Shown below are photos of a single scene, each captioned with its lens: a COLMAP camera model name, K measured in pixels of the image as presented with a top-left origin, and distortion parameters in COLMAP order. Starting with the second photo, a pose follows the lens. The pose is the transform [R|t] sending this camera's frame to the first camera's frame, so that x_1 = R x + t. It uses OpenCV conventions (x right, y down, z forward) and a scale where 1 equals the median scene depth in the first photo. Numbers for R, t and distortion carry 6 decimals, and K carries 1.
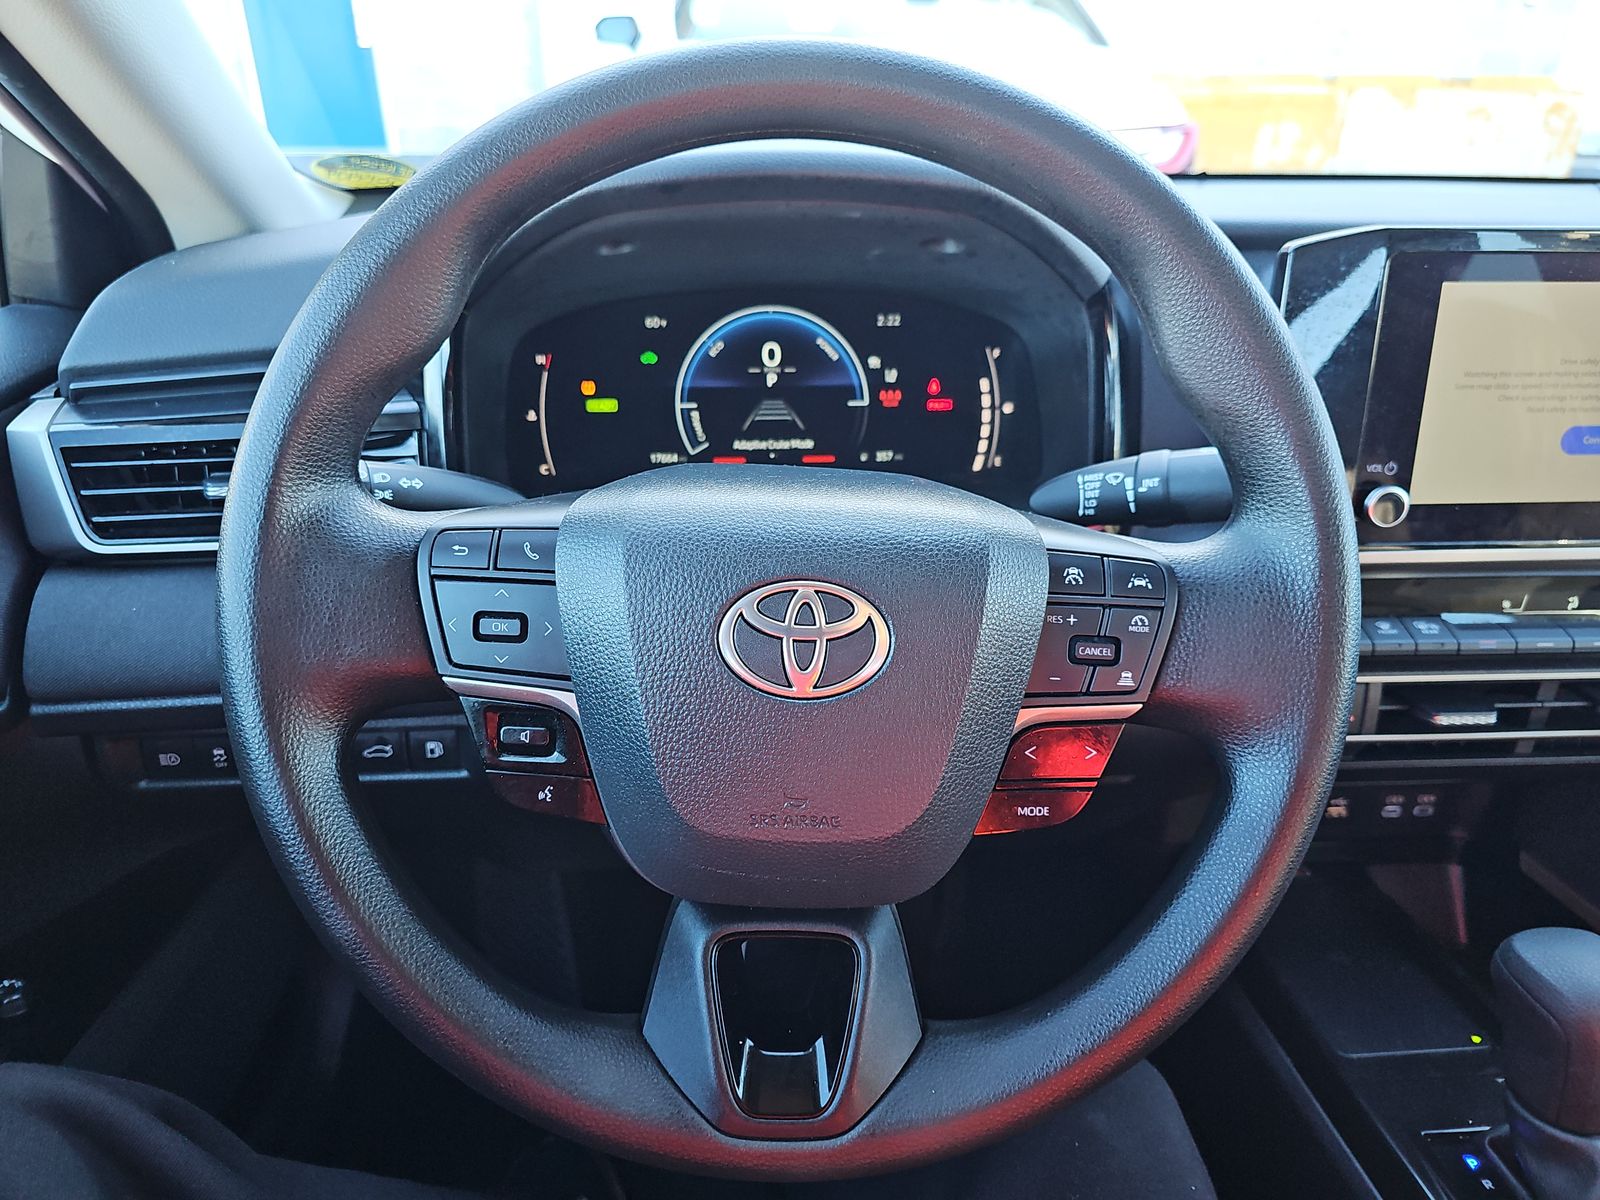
lens RADIAL K [[1078.1, 0, 823.3], [0, 1078.1, 581.4], [0, 0, 1]] dist [0.022168, -0.002363]
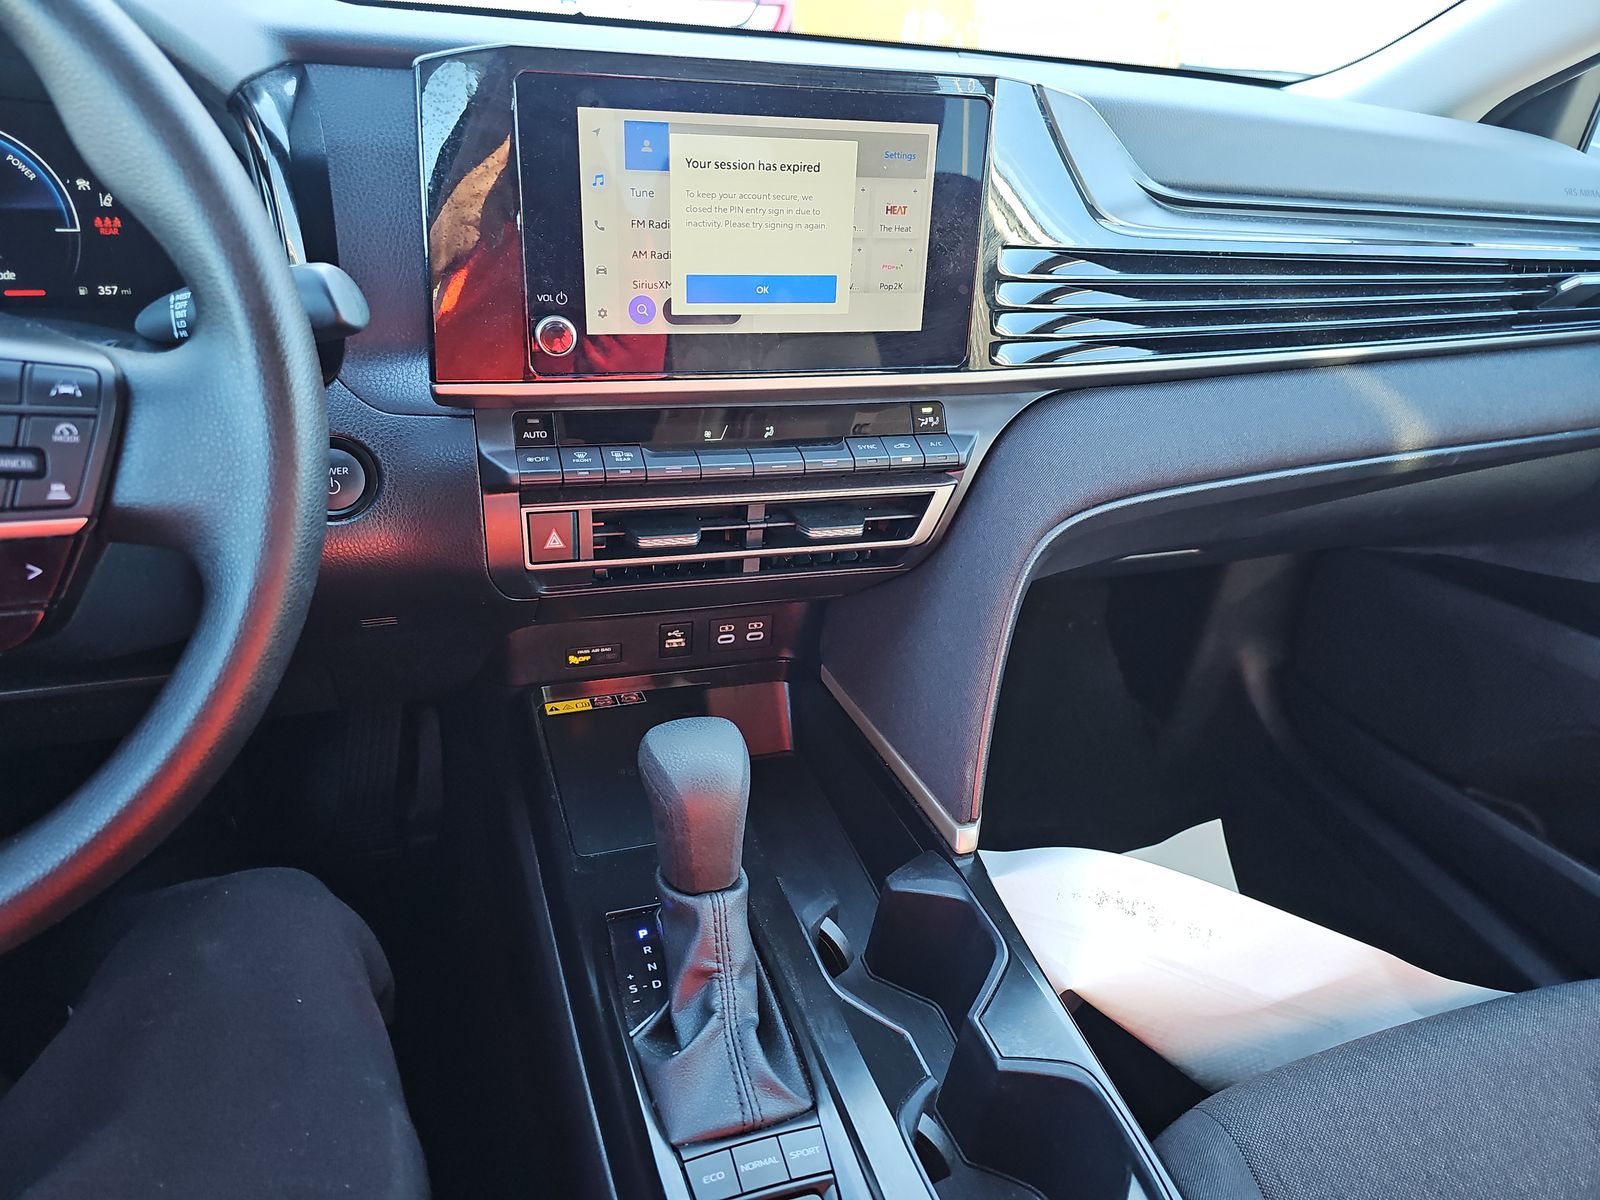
lens RADIAL K [[1048.0, 0, 806.8], [0, 1048.0, 600.9], [0, 0, 1]] dist [0.046905, -0.040956]
pose [[0.974926, -0.054232, 0.215822, 0.518459], [0.028273, 0.992177, 0.121599, 0.065338], [-0.220728, -0.112448, 0.968832, -0.052534]]
